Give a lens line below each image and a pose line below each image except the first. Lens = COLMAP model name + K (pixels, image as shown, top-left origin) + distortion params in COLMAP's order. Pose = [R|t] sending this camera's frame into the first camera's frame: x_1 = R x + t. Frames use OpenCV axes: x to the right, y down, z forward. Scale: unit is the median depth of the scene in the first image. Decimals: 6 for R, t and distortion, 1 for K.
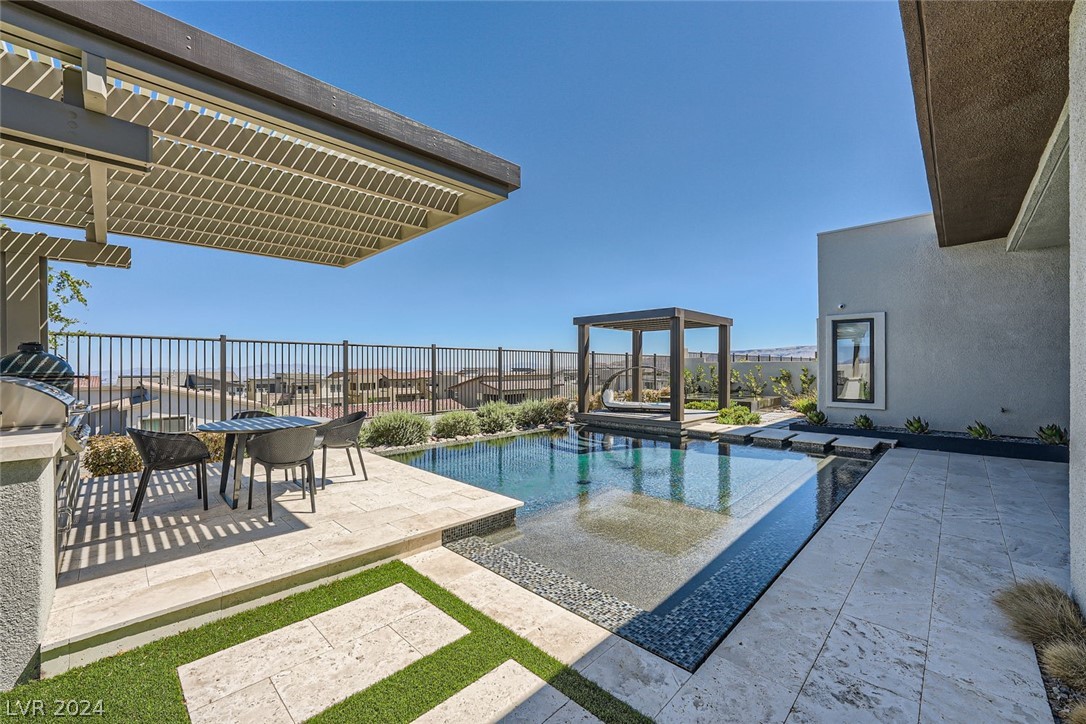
lens RADIAL K [[438.5, 0, 546.0], [0, 438.5, 362.3], [0, 0, 1]] dist [-0.017317, 0.000338]
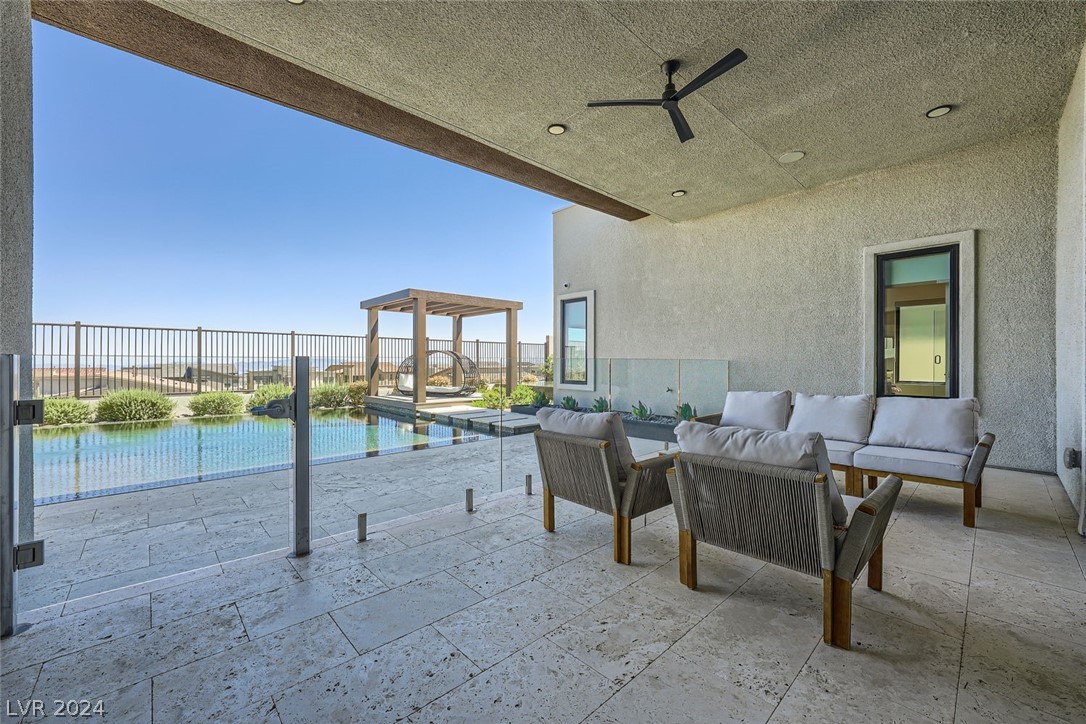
lens RADIAL K [[438.5, 0, 570.0], [0, 438.5, 358.7], [0, 0, 1]] dist [-0.017317, 0.000338]
pose [[0.999966, 0.003934, -0.007185, 0.544890], [-0.003903, 0.999982, 0.004459, 0.023203], [0.007203, -0.004431, 0.999964, 0.004331]]
